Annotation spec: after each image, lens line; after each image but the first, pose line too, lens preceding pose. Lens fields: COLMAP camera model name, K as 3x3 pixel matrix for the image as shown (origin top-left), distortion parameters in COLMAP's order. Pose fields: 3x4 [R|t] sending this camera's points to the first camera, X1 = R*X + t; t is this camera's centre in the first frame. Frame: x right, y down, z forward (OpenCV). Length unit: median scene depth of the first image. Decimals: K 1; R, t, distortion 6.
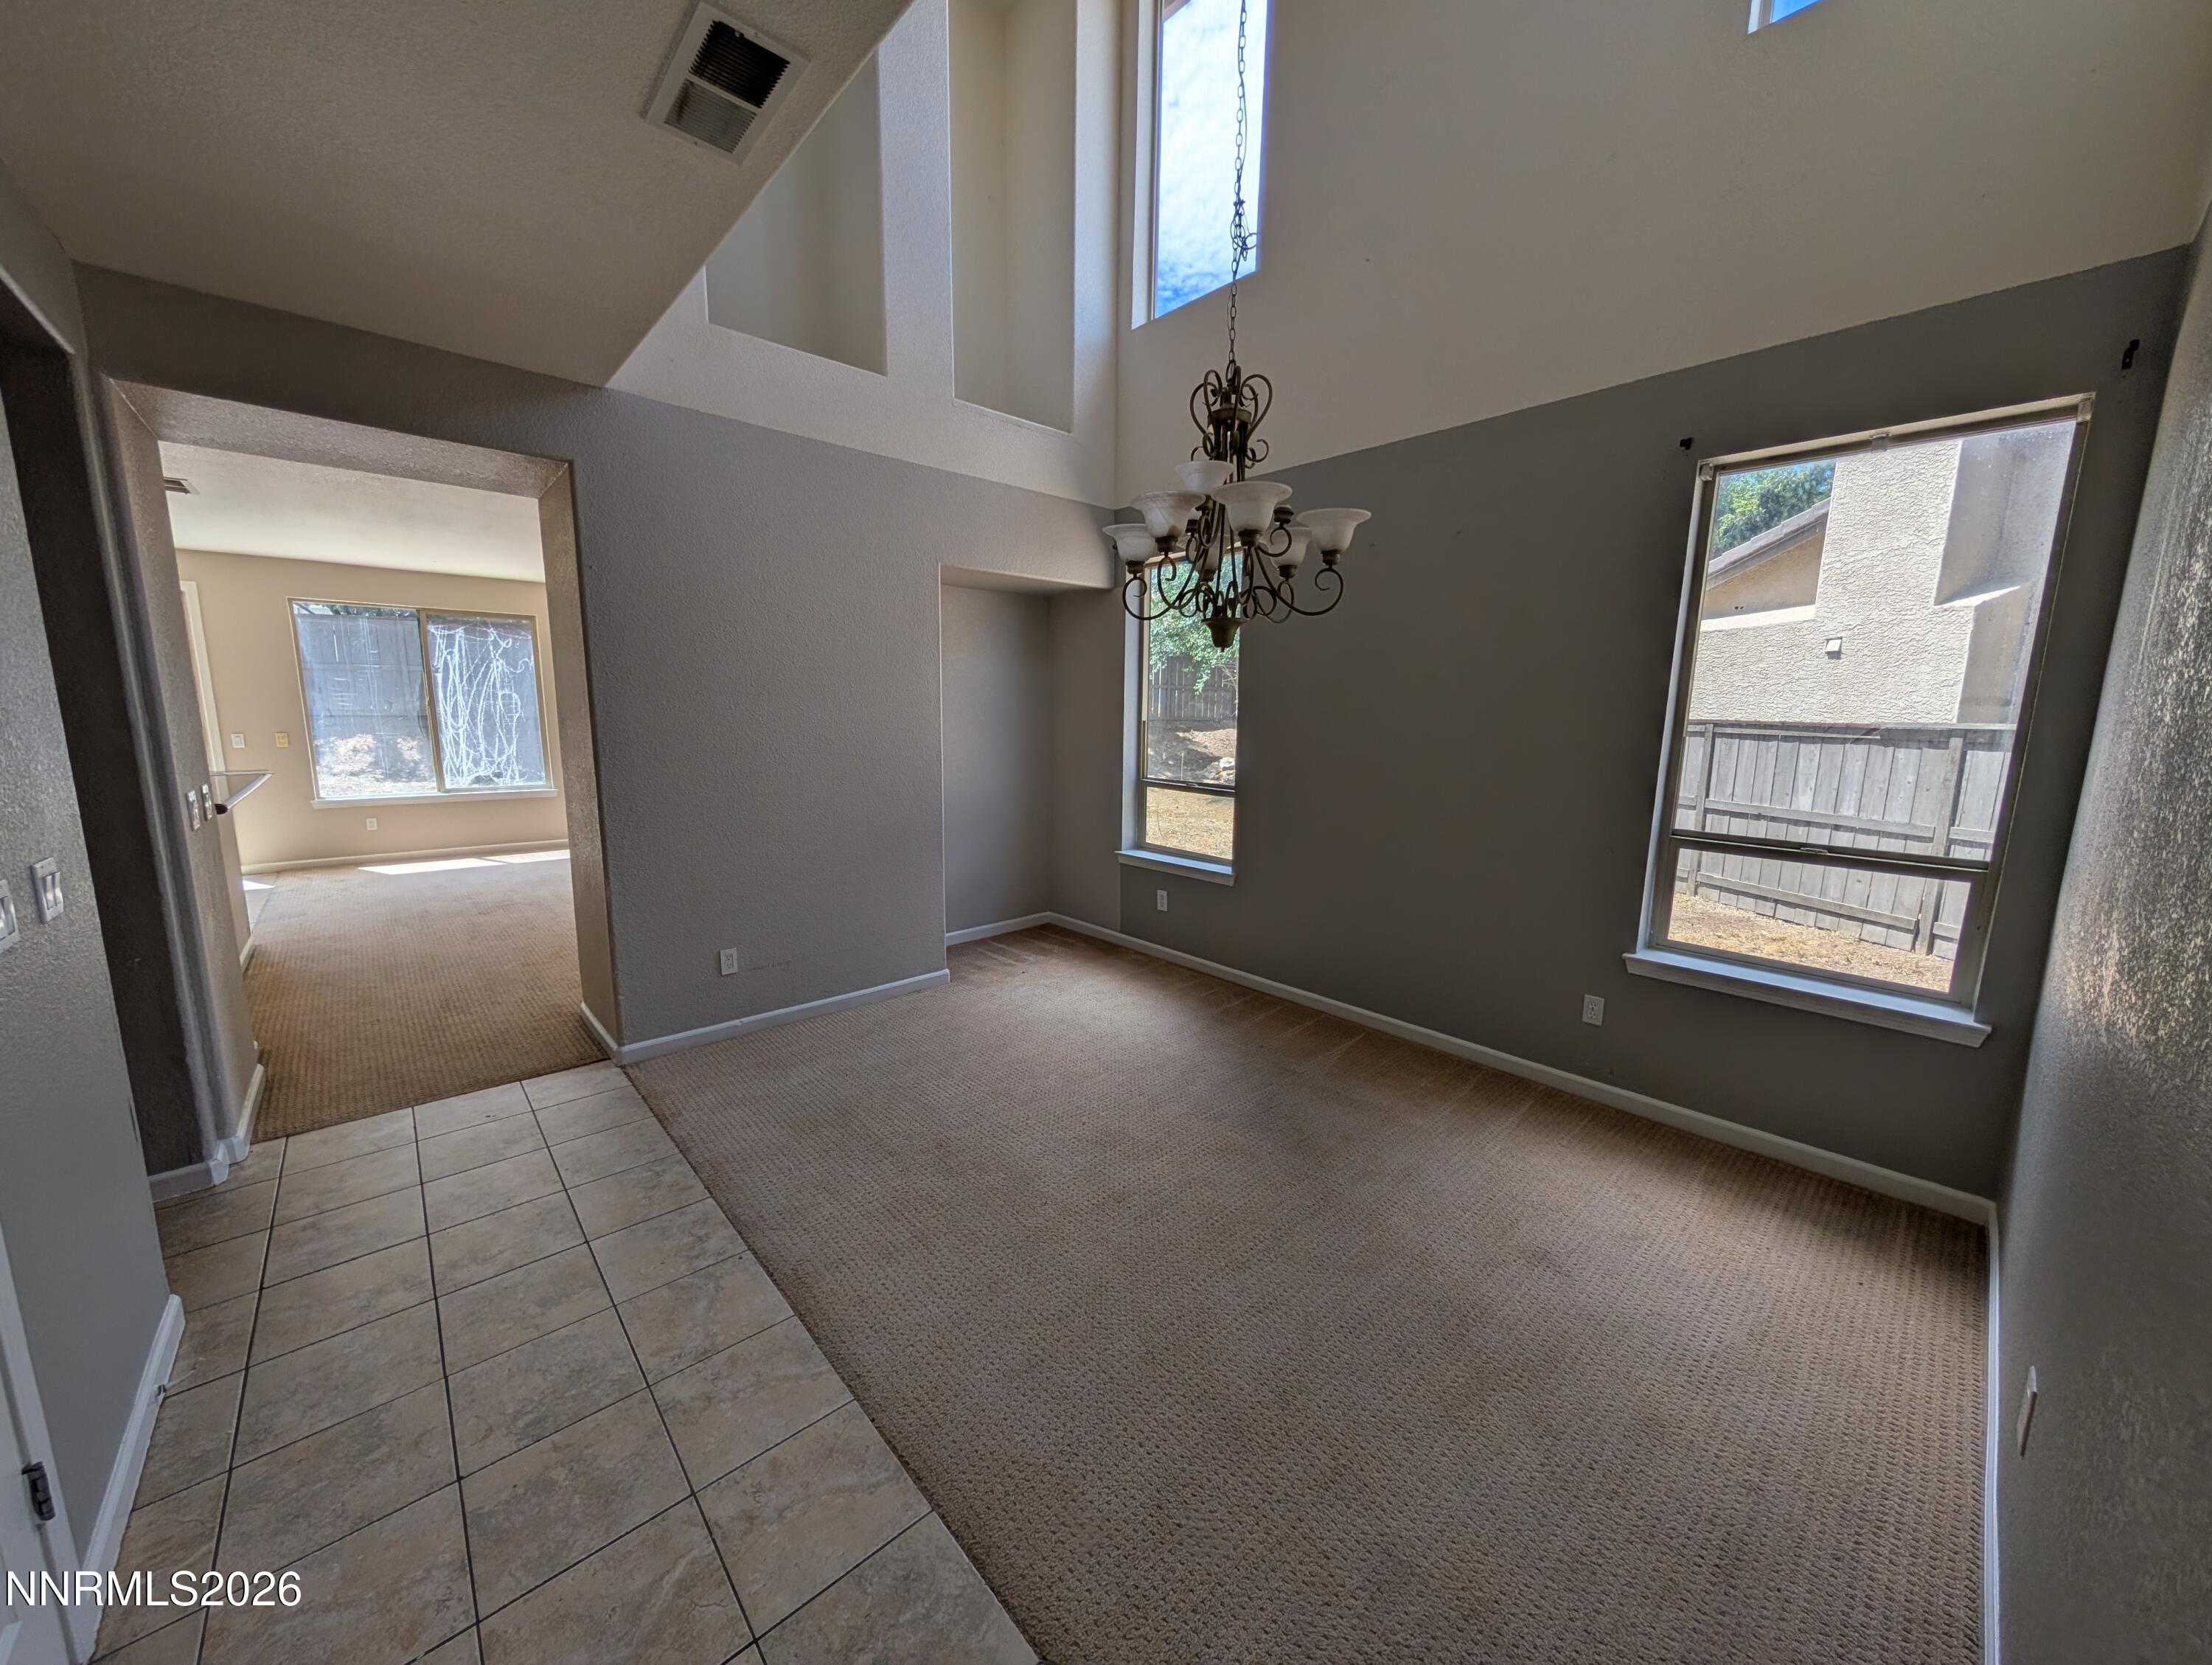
lens RADIAL K [[817.1, 0, 1111.5], [0, 817.1, 833.7], [0, 0, 1]] dist [-0.000089, 0.000819]
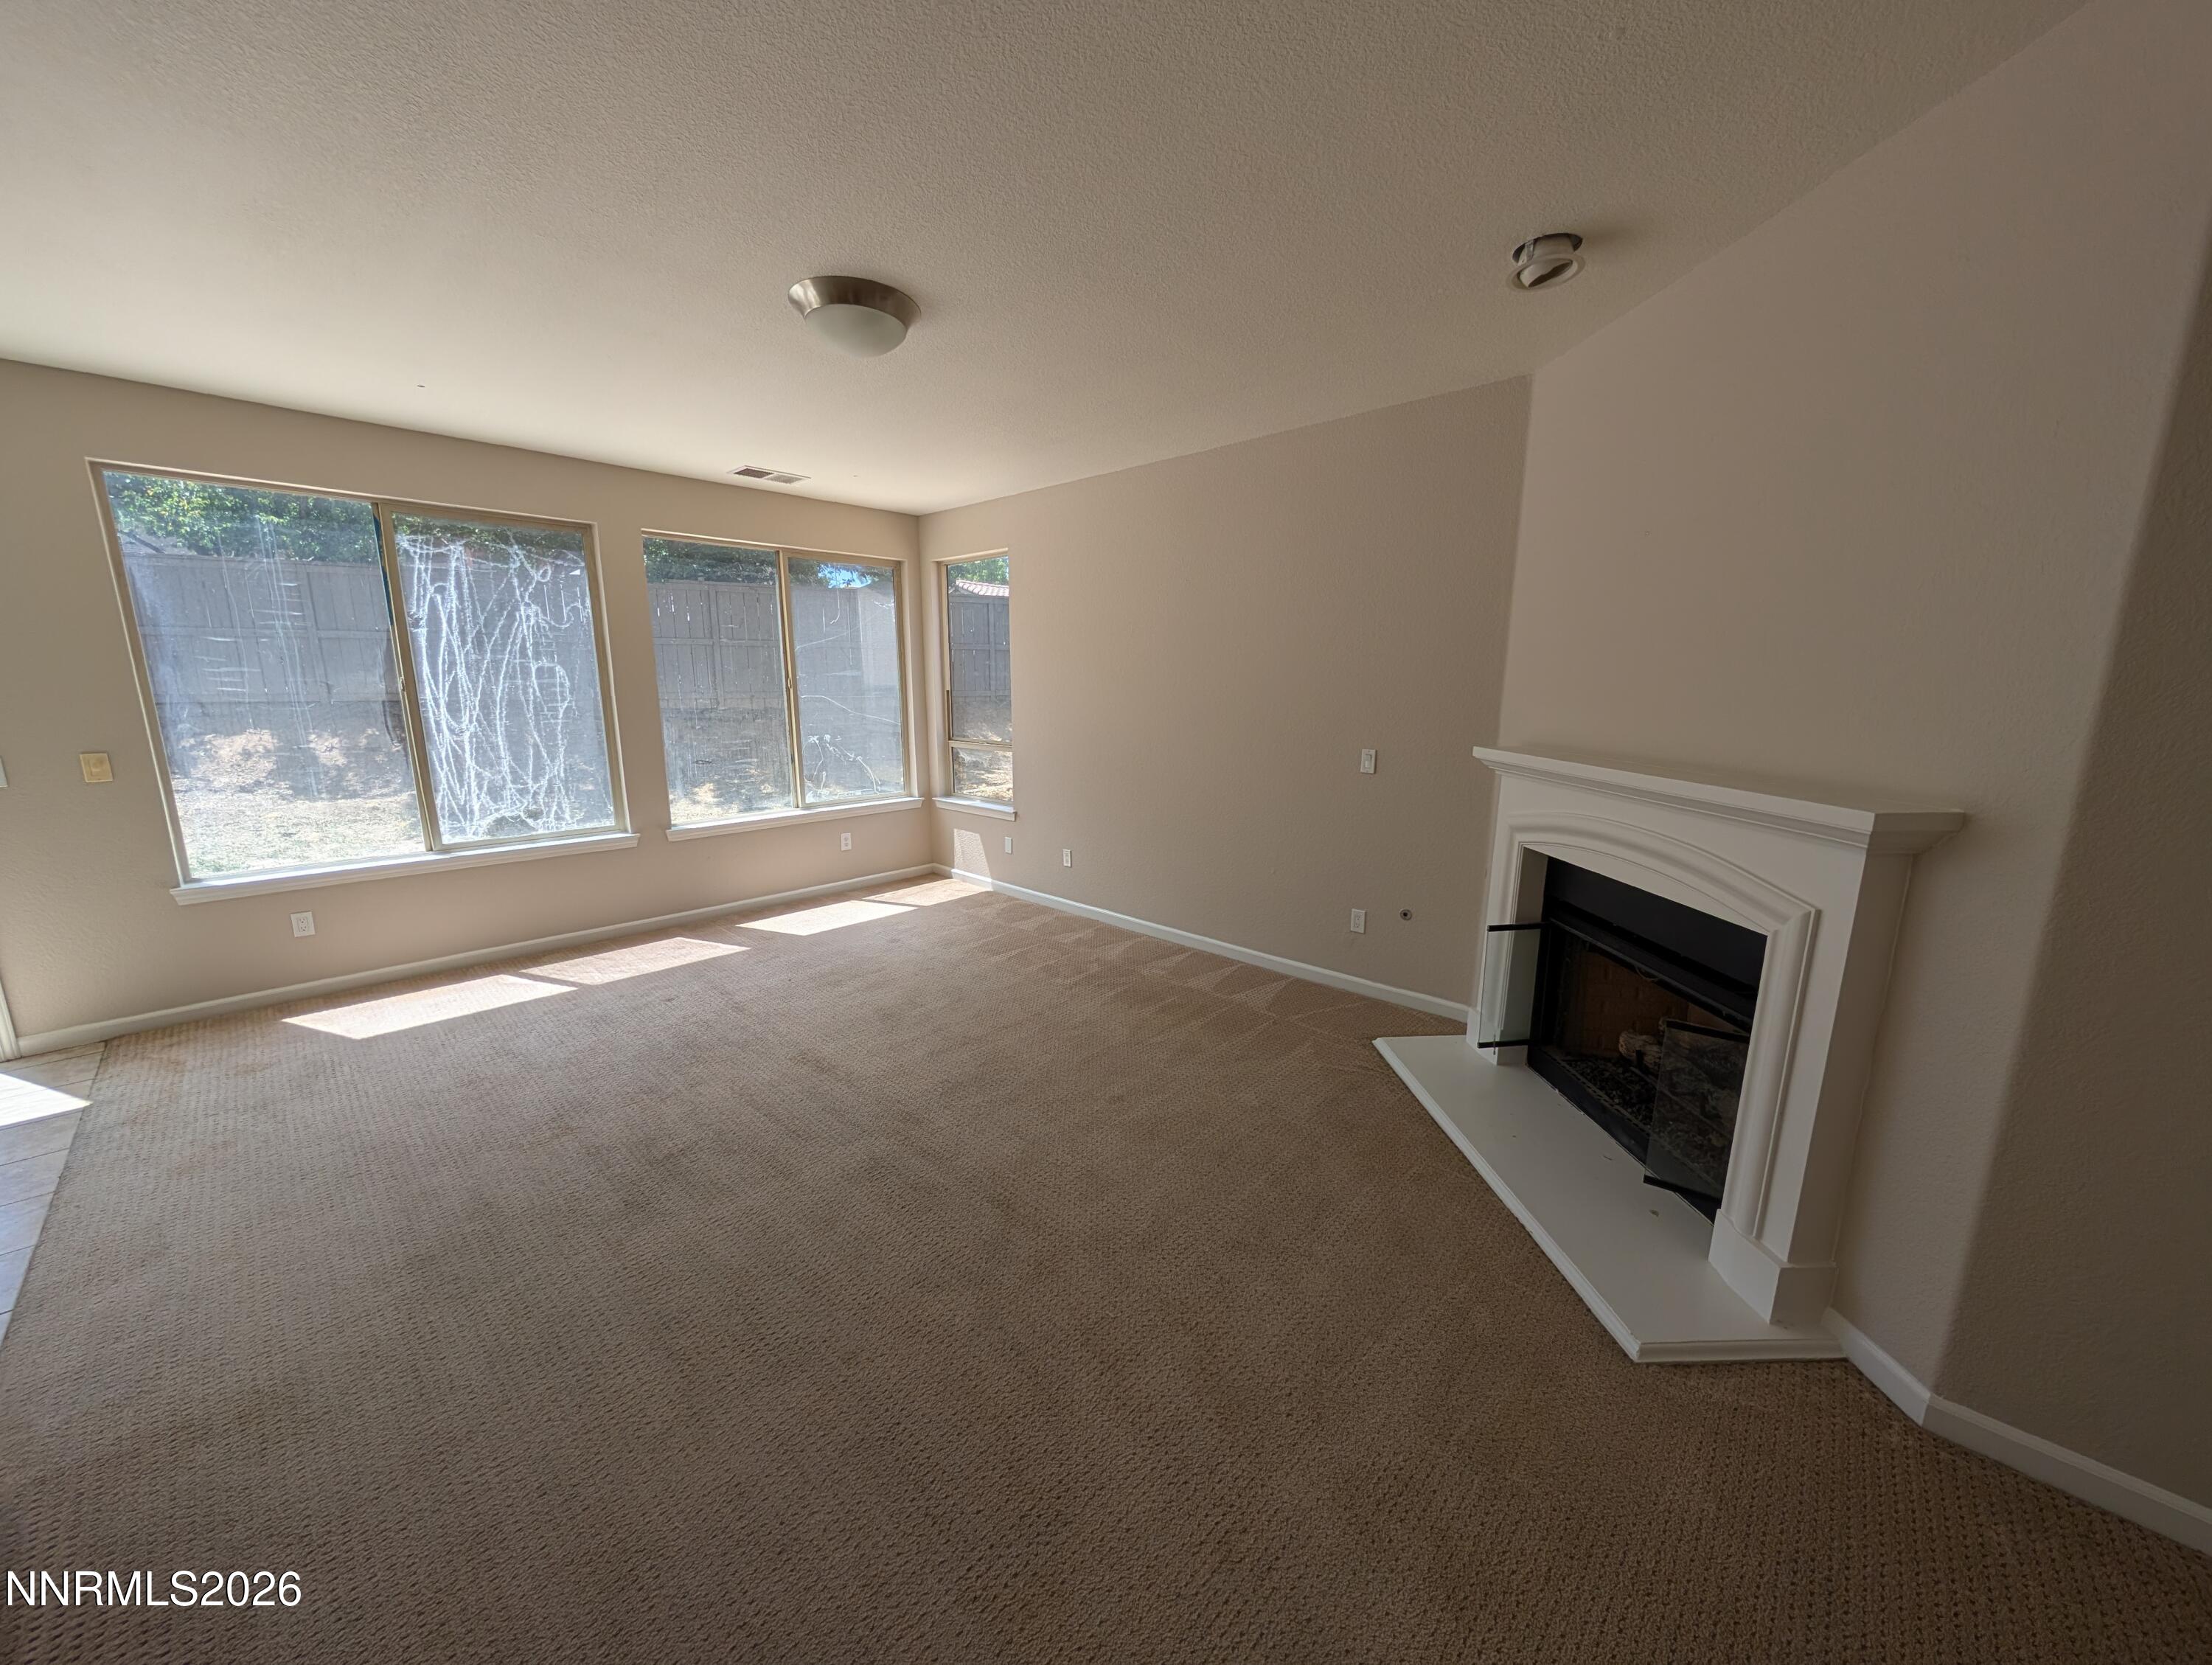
lens RADIAL K [[817.1, 0, 1103.7], [0, 817.1, 829.5], [0, 0, 1]] dist [-0.000089, 0.000819]
pose [[0.997517, -0.023229, 0.066488, -0.414200], [0.021058, 0.999228, 0.033164, -0.073698], [-0.067207, -0.031682, 0.997236, 0.432867]]
